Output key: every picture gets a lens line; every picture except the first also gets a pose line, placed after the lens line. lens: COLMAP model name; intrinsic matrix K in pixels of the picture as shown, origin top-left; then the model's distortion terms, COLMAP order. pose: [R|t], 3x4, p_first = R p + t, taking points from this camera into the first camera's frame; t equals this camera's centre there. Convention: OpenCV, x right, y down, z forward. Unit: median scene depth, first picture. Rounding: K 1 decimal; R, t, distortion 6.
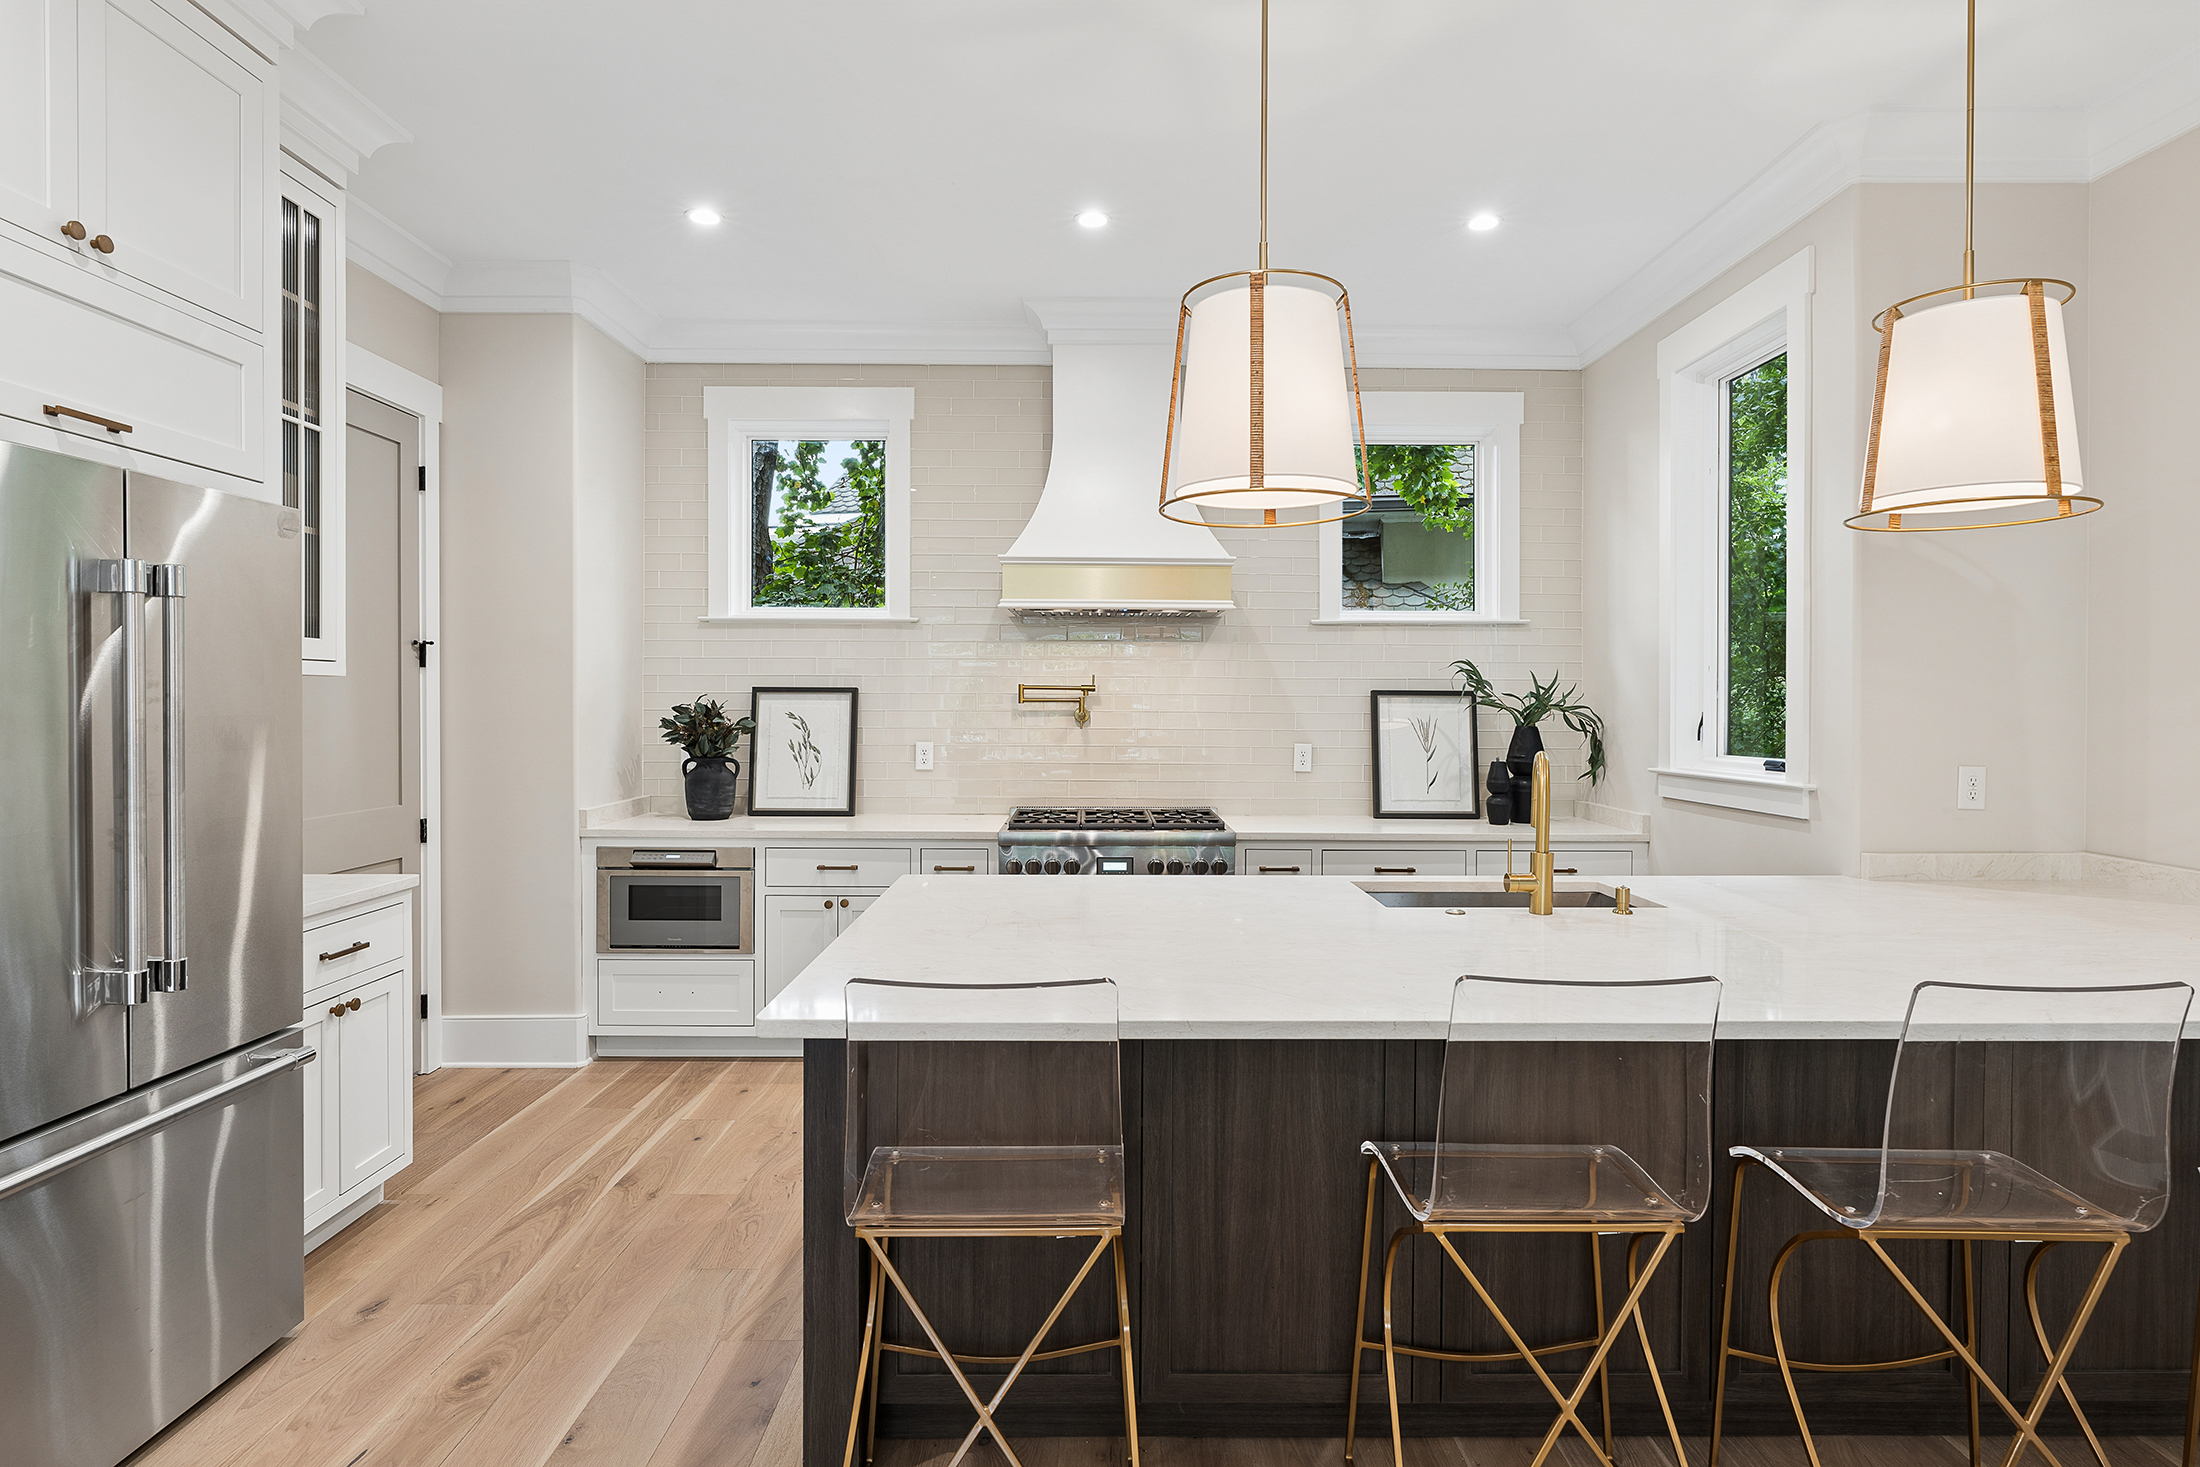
lens RADIAL K [[1170.0, 0, 1104.2], [0, 1170.0, 710.0], [0, 0, 1]] dist [-0.001042, 0.000387]
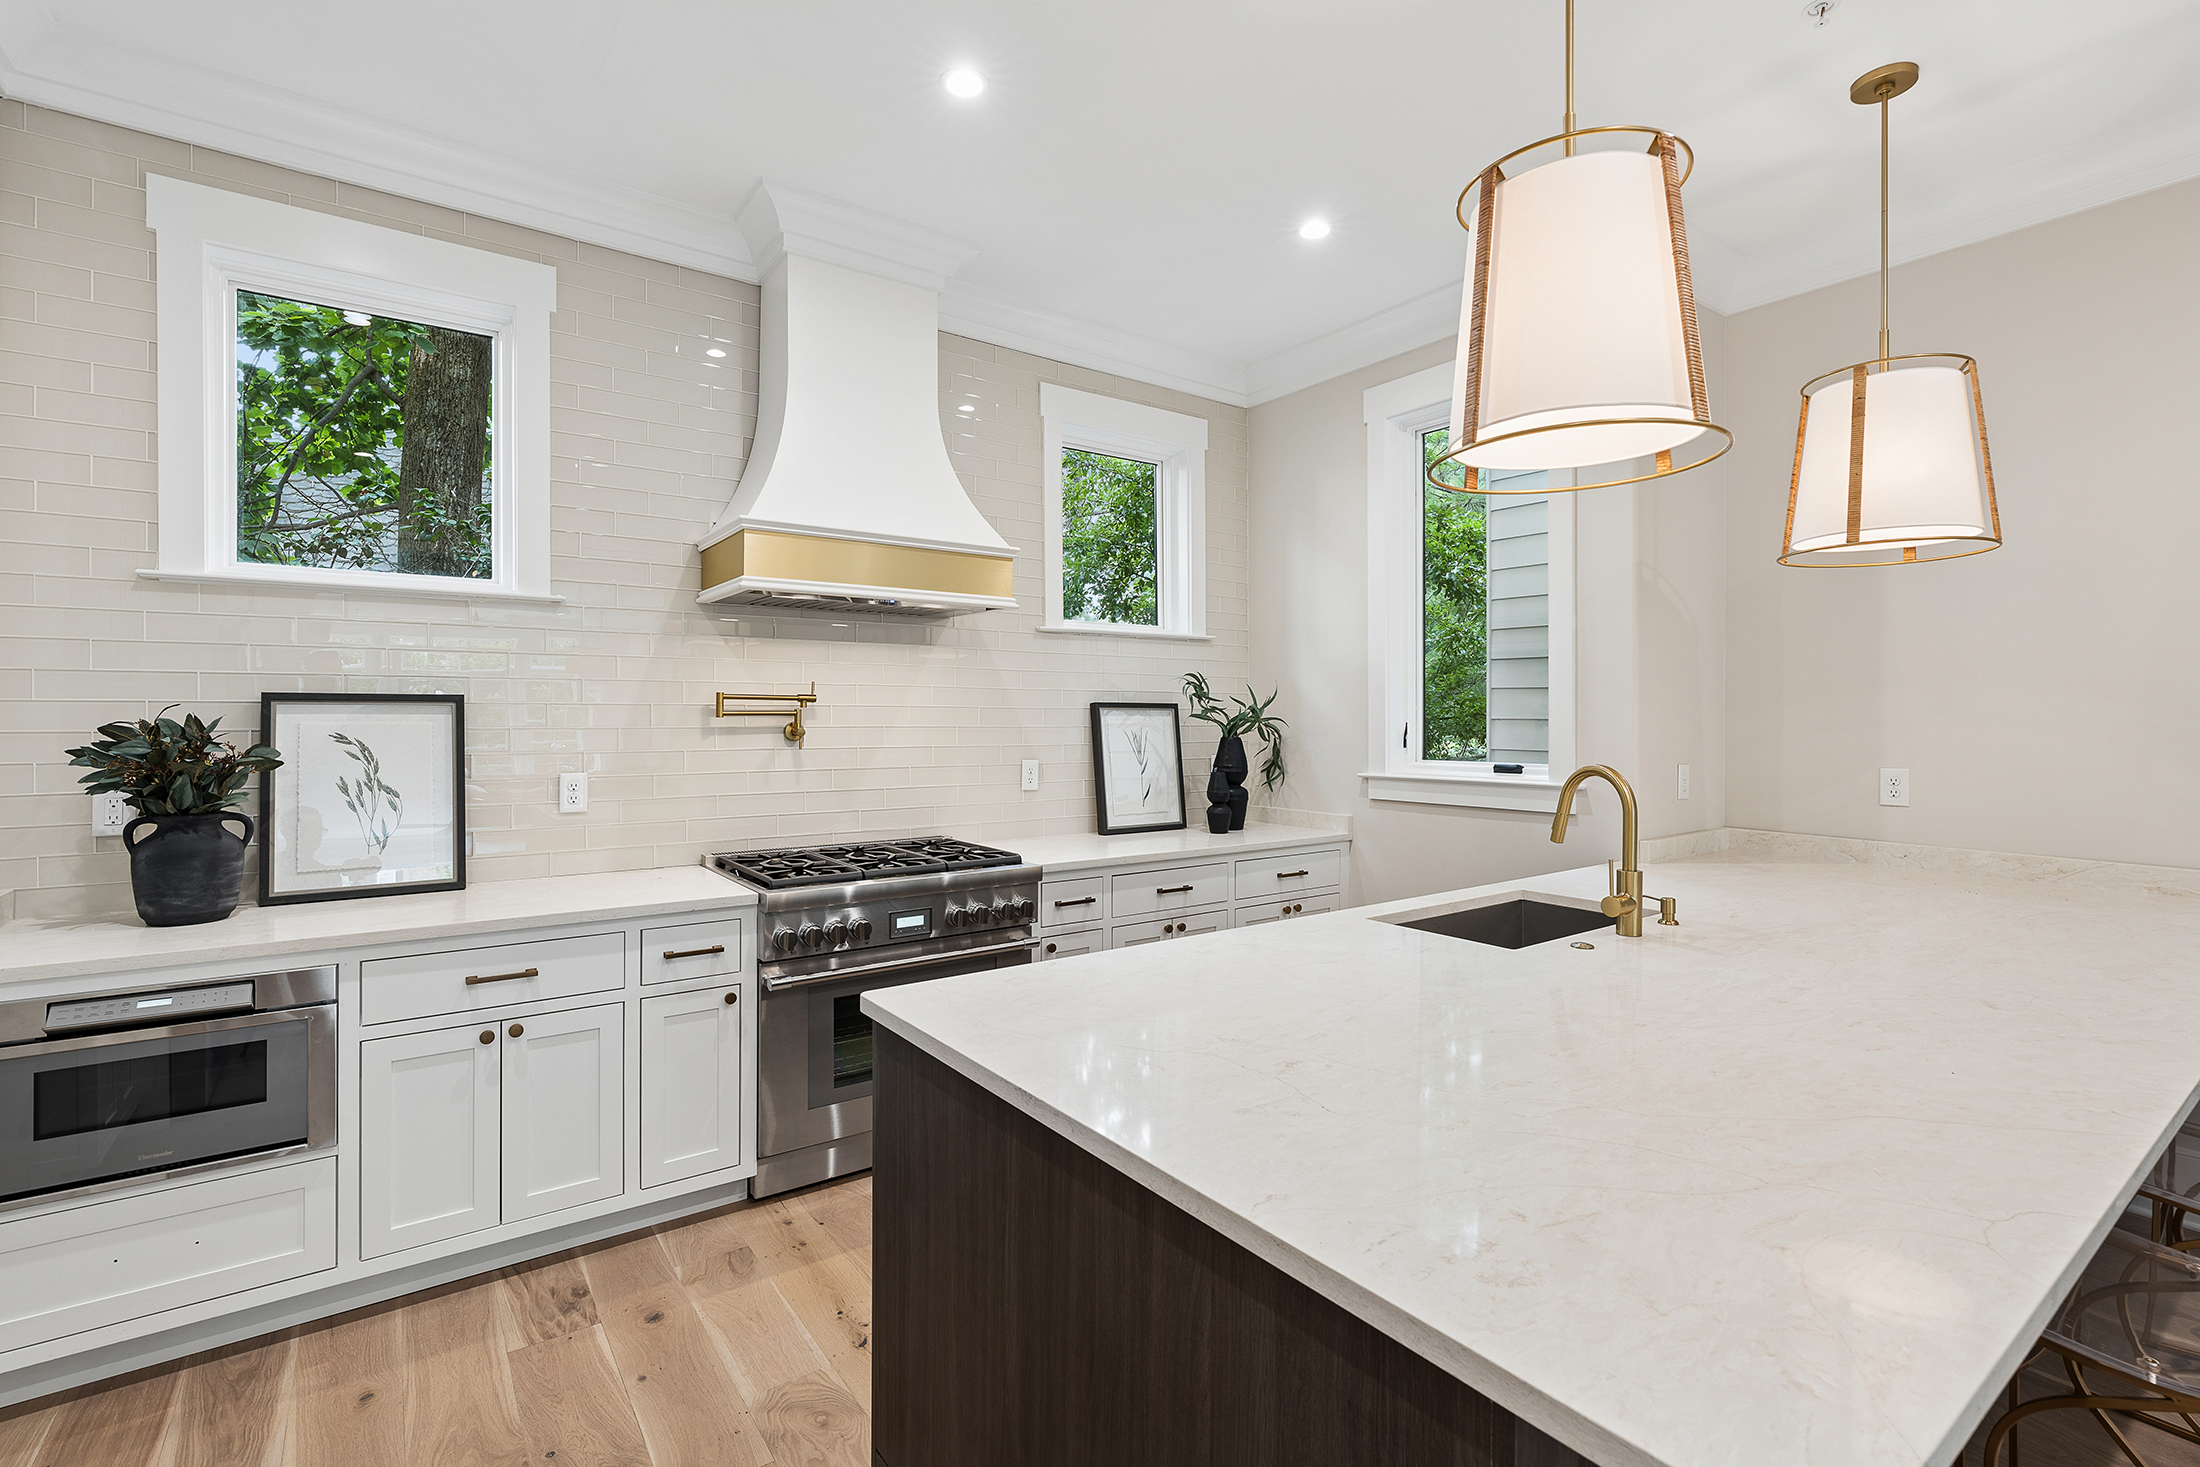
lens RADIAL K [[995.8, 0, 1105.1], [0, 995.8, 722.0], [0, 0, 1]] dist [-0.008694, 0.003194]
pose [[0.815036, -0.007059, 0.579368, -0.248046], [0.007760, 0.999969, 0.001268, -0.001765], [-0.579359, 0.003463, 0.815065, 0.336775]]
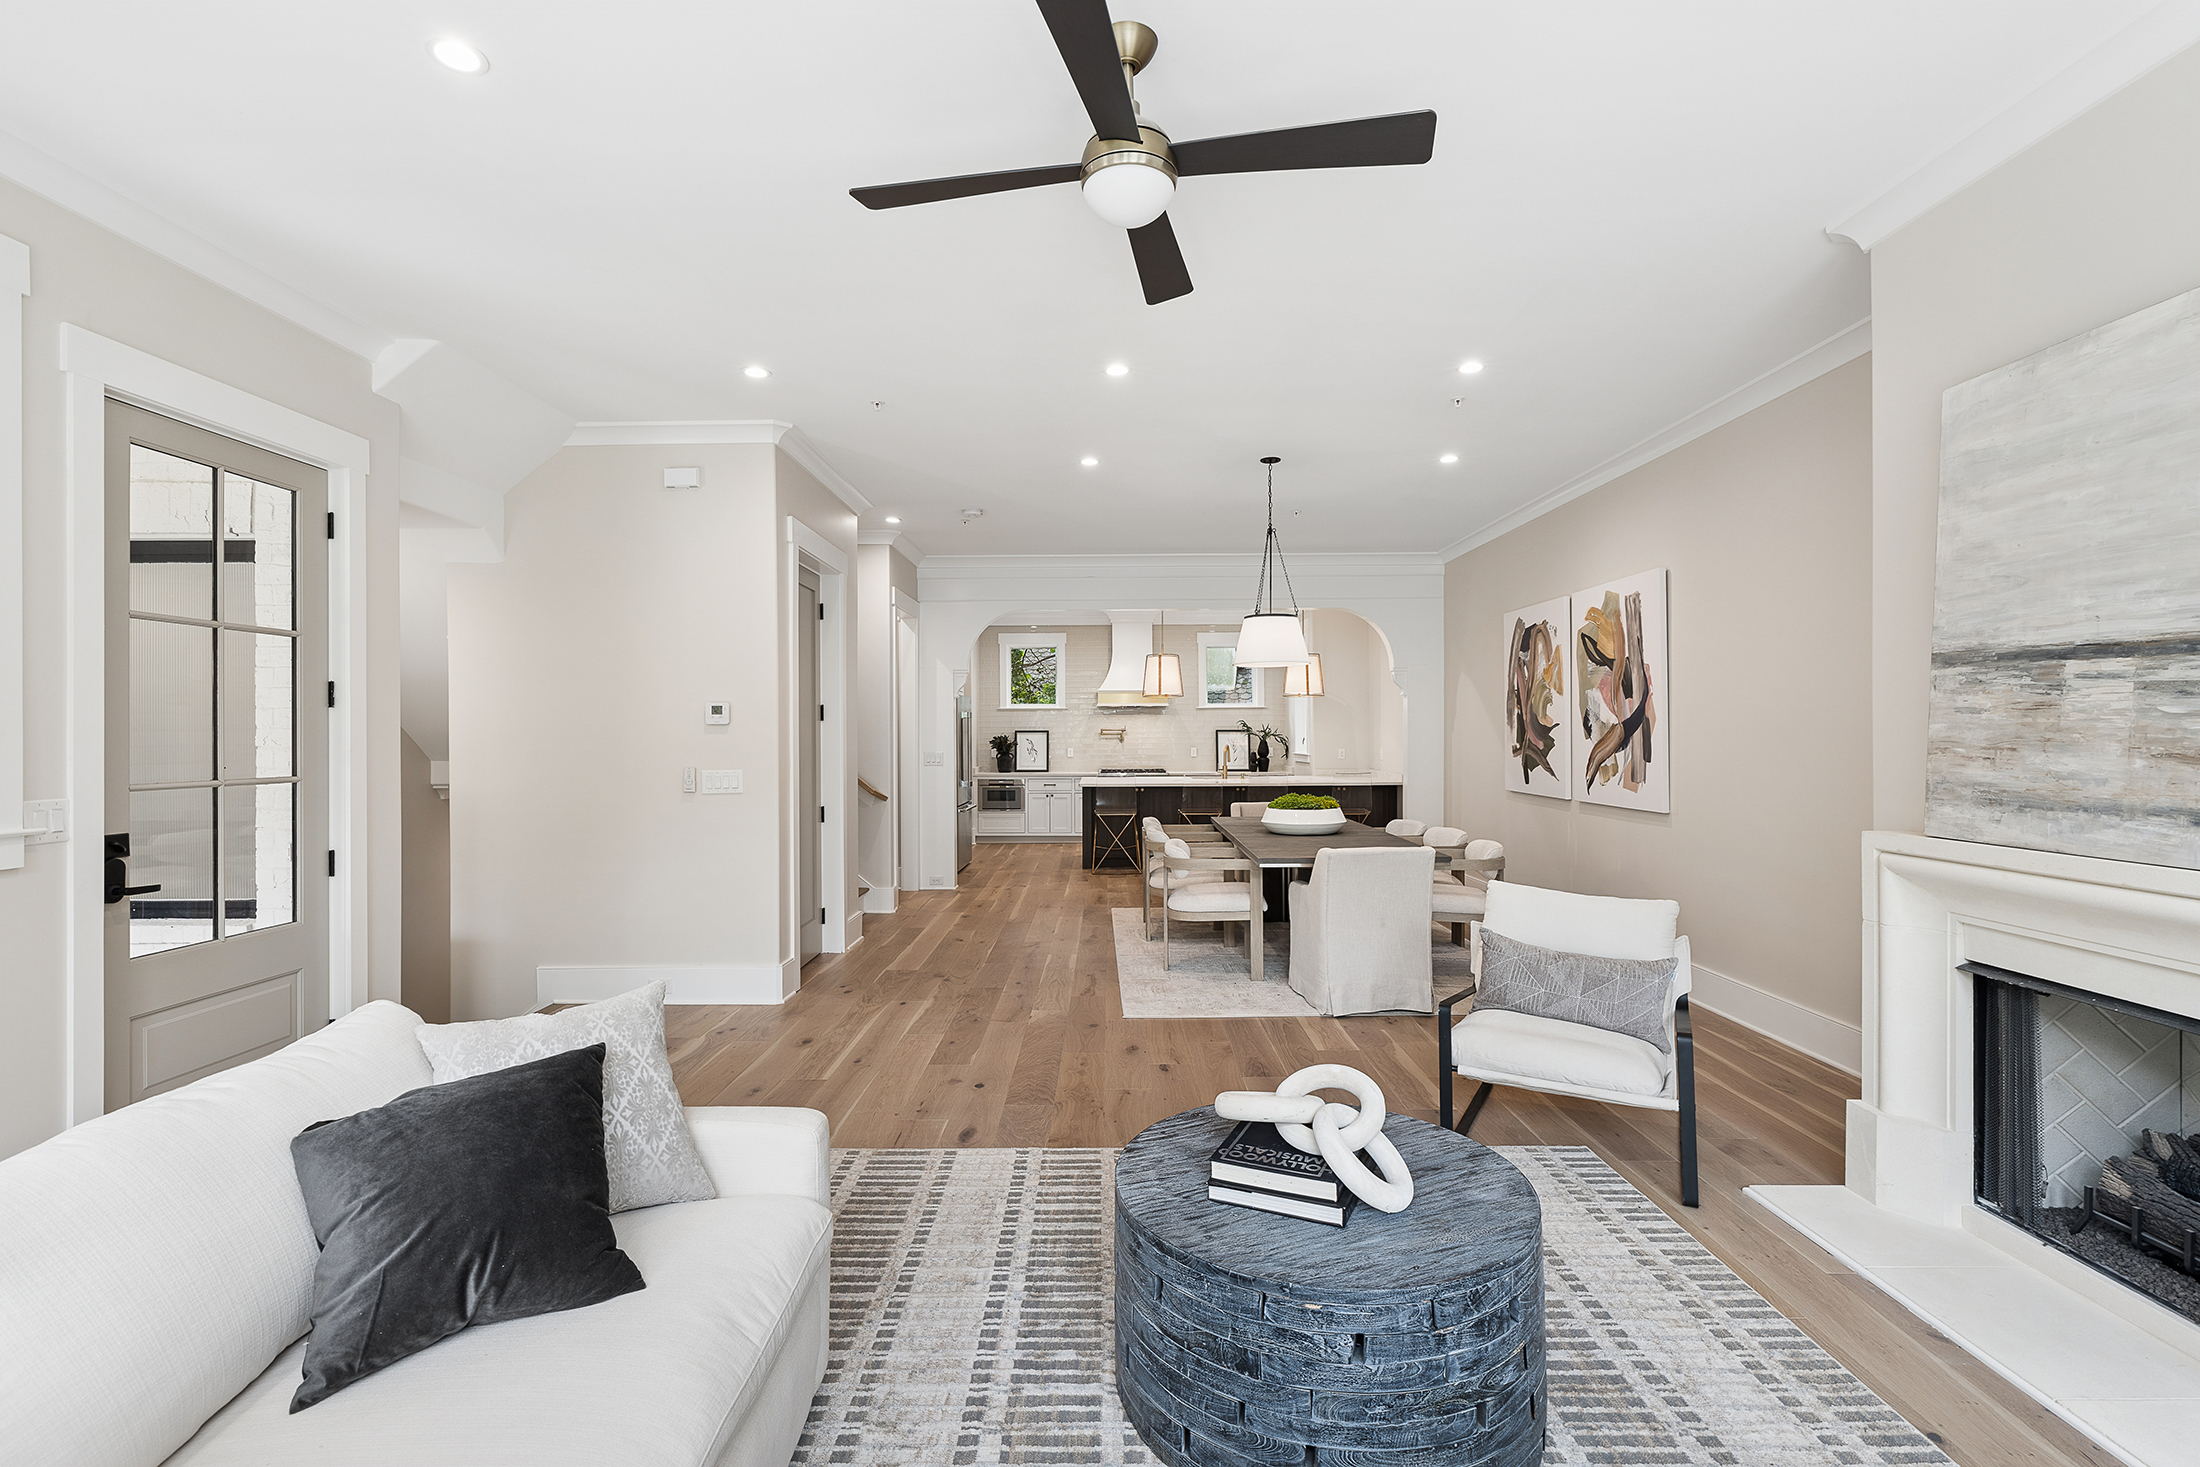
lens RADIAL K [[995.8, 0, 1110.0], [0, 995.8, 725.6], [0, 0, 1]] dist [-0.008694, 0.003194]
pose [[0.999937, -0.008328, -0.007502, -0.029954], [0.008209, 0.999840, -0.015872, 0.011230], [0.007633, 0.015809, 0.999846, -1.676188]]
